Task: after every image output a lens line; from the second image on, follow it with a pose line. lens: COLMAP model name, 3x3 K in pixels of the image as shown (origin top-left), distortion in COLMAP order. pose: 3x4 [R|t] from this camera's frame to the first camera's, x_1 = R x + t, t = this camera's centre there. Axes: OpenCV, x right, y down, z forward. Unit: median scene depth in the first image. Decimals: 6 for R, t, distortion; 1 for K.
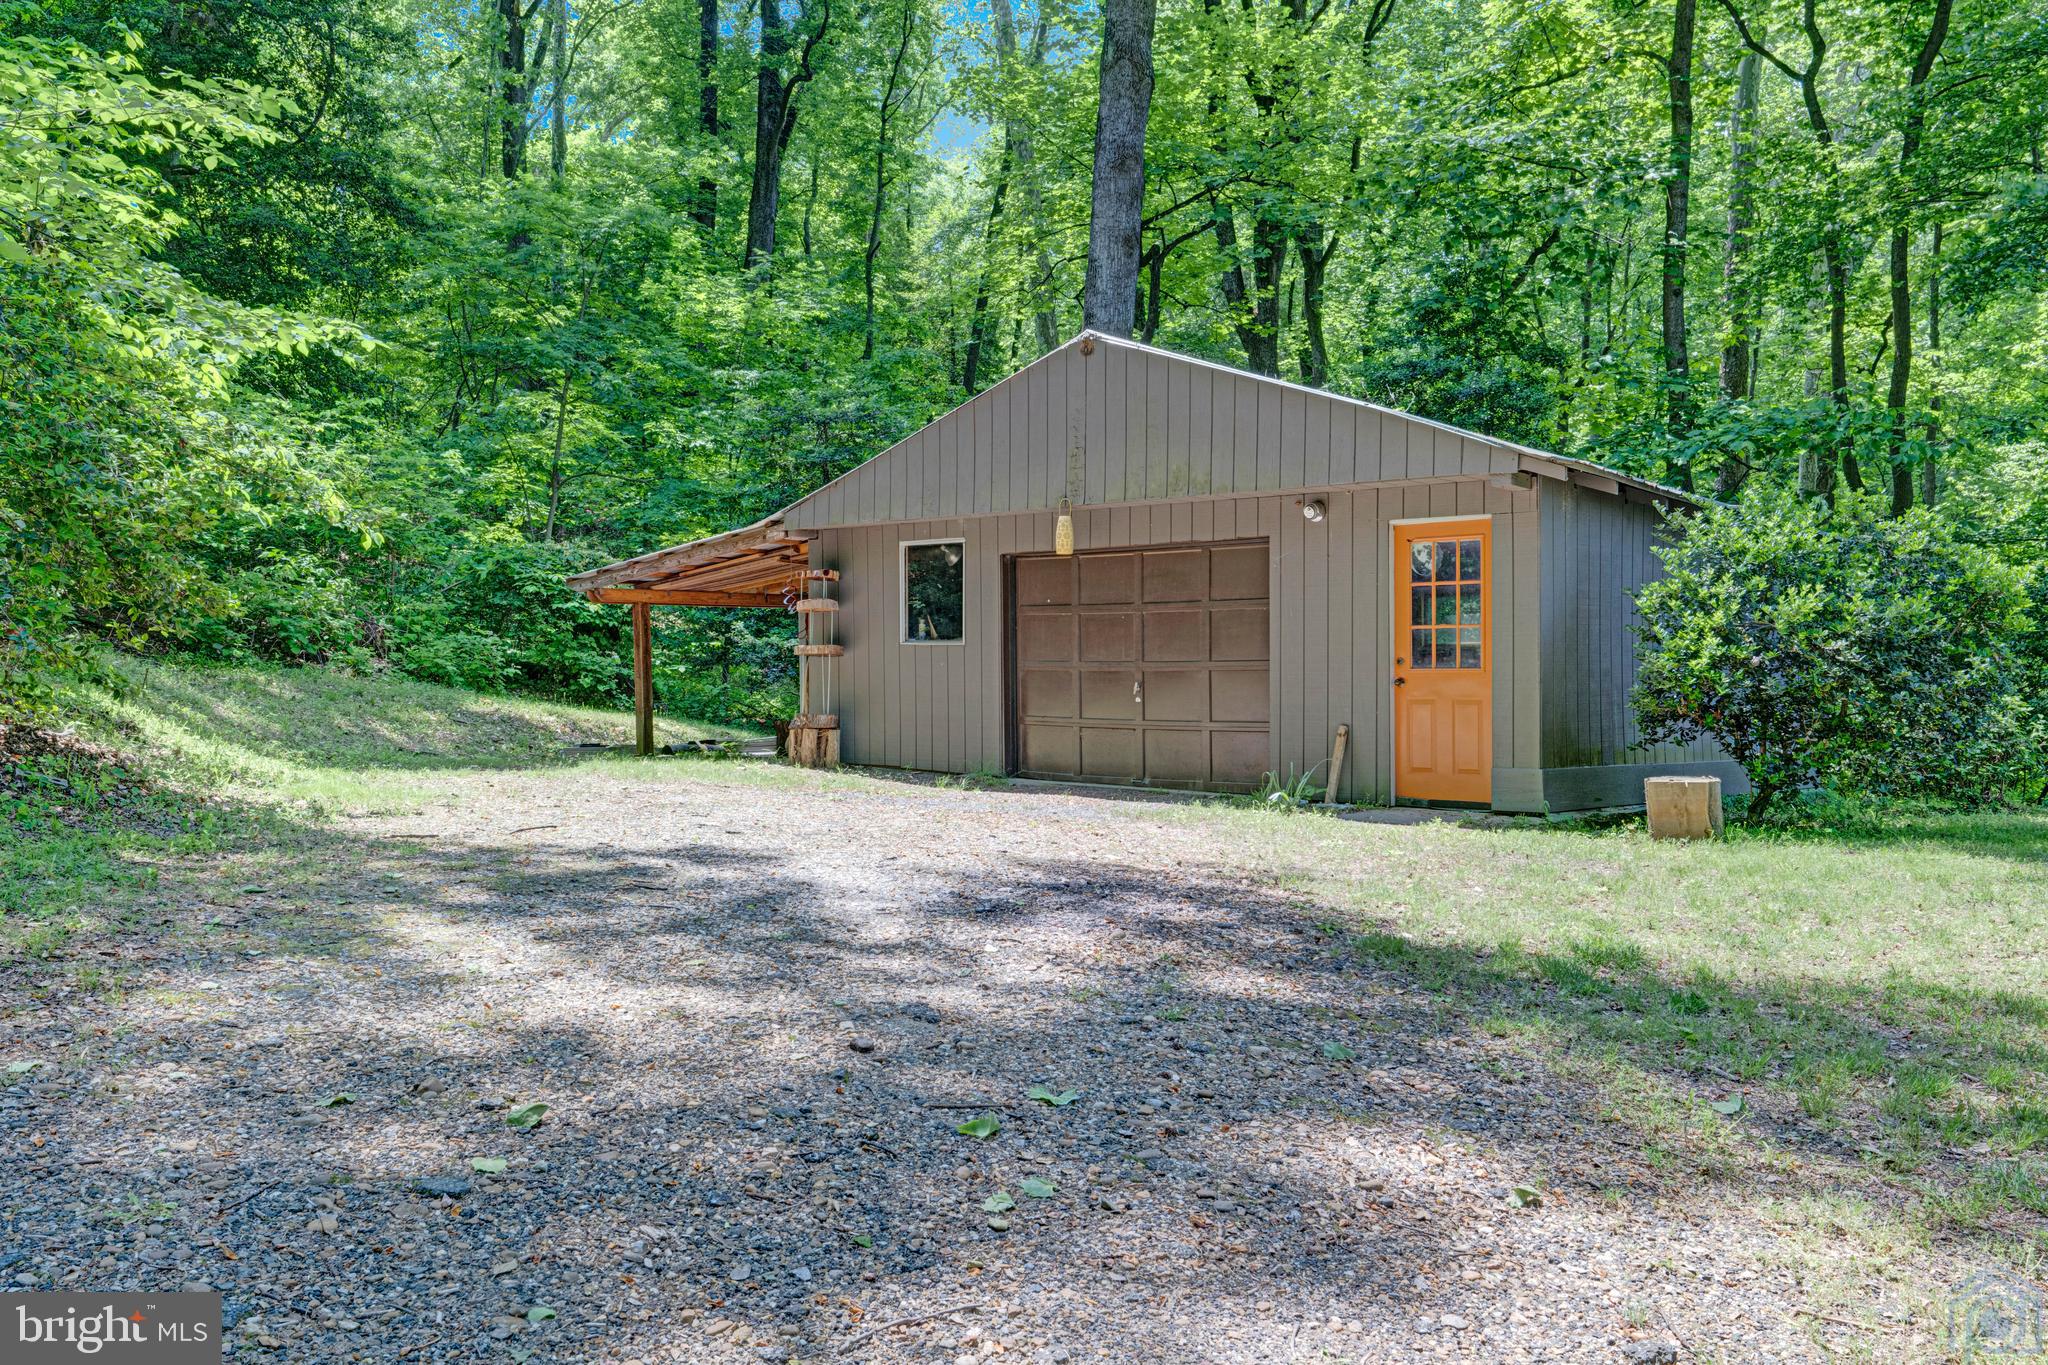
lens RADIAL K [[1707.9, 0, 1024.6], [0, 1707.9, 681.5], [0, 0, 1]] dist [0.012852, 0.002705]
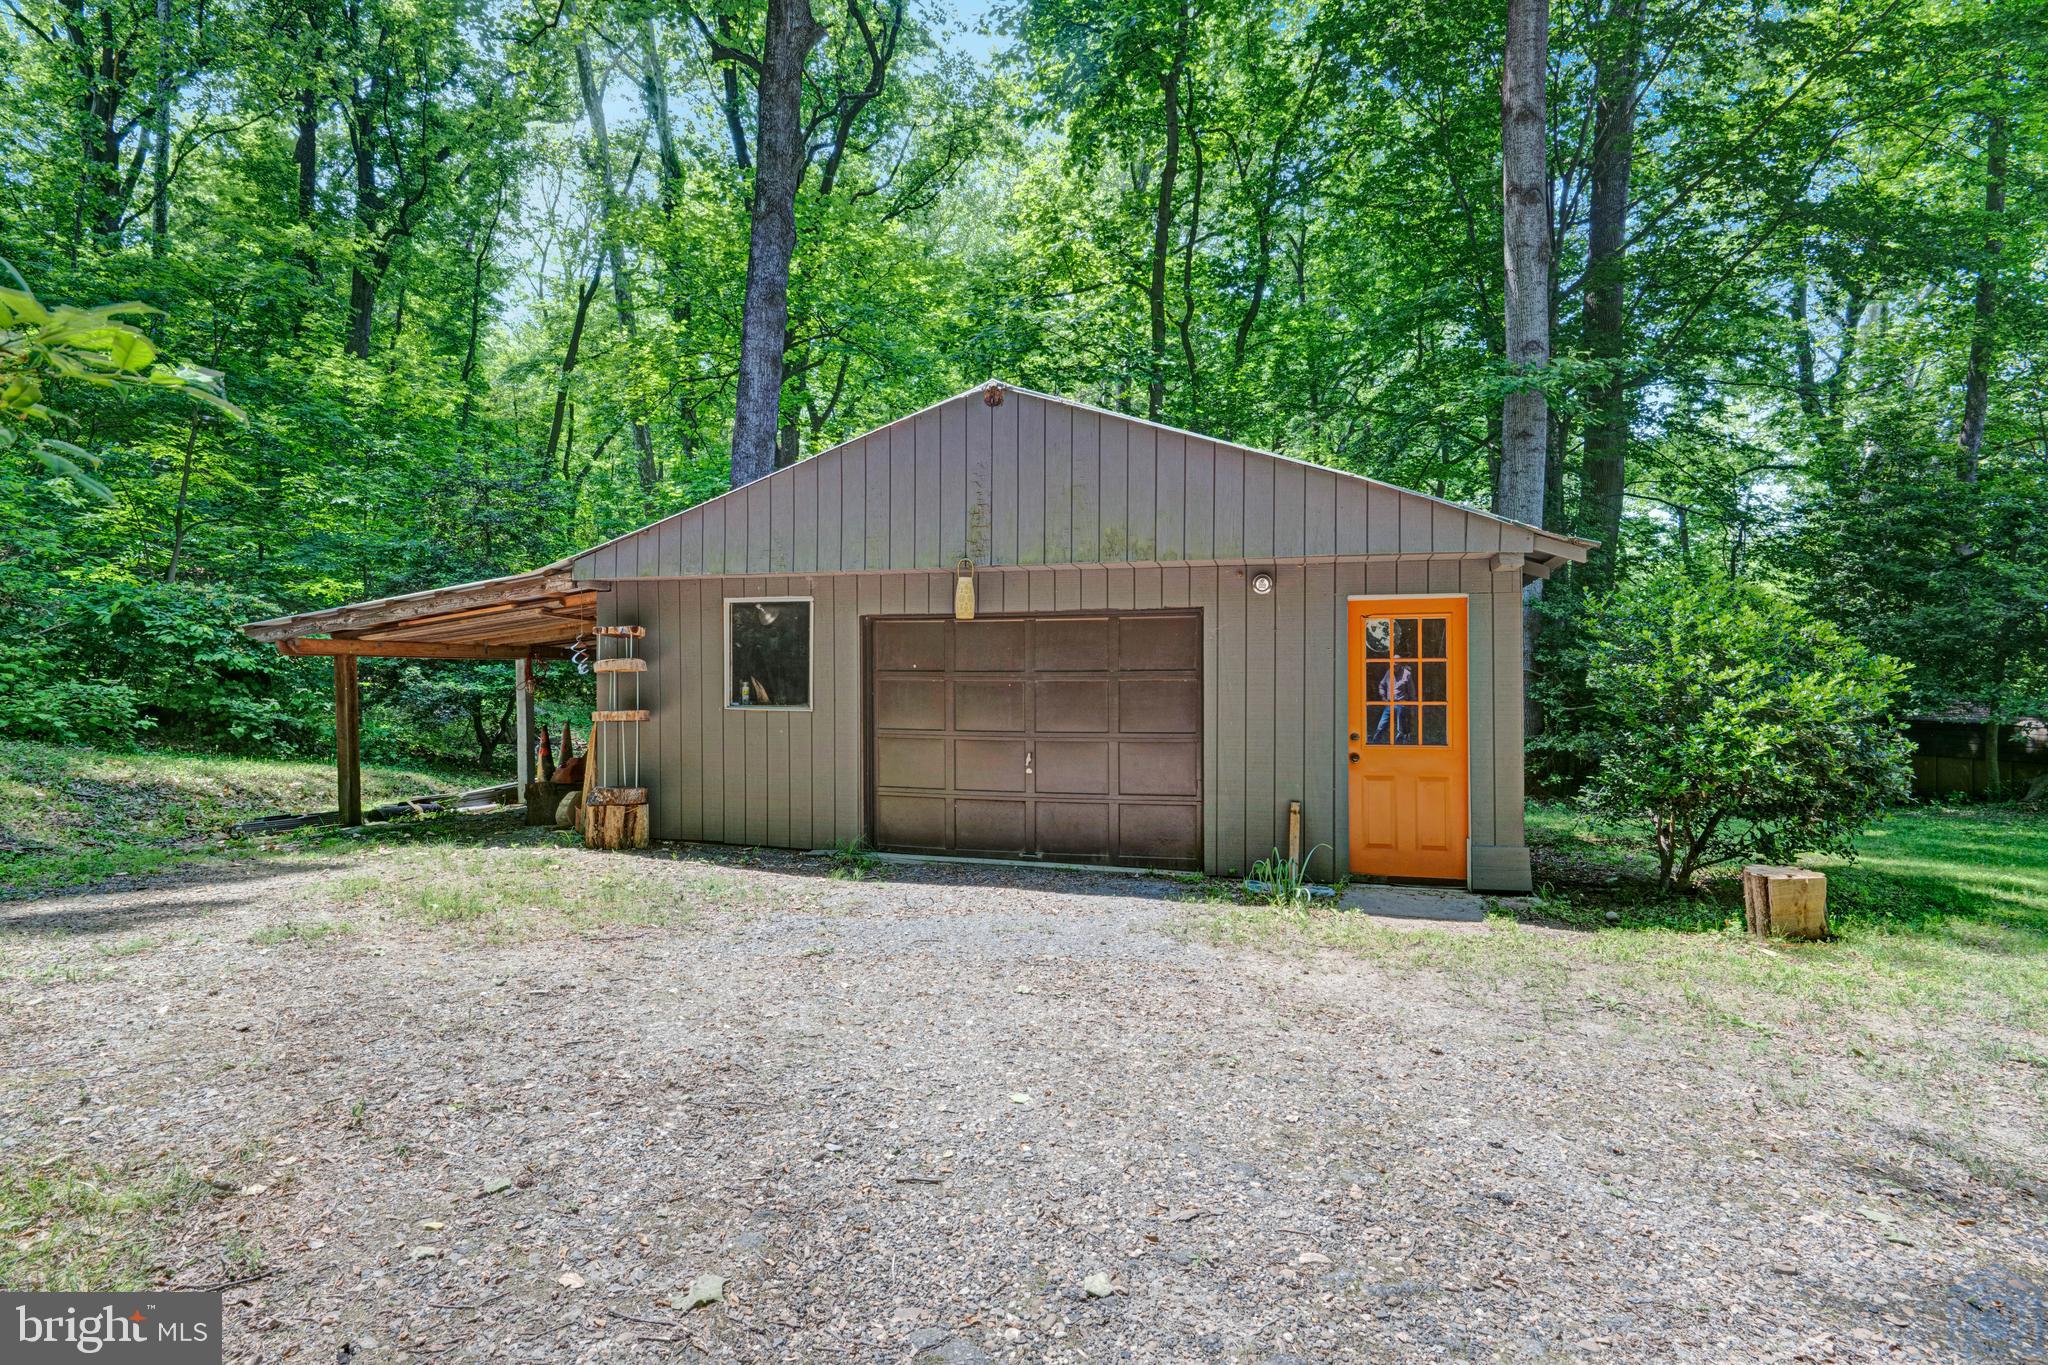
lens RADIAL K [[1009.1, 0, 1022.9], [0, 1009.1, 682.4], [0, 0, 1]] dist [-0.001015, -0.001230]
pose [[0.895674, -0.000162, 0.444711, -0.158080], [0.003667, 0.999969, -0.007021, -0.029612], [-0.444695, 0.007919, 0.895647, 0.410235]]
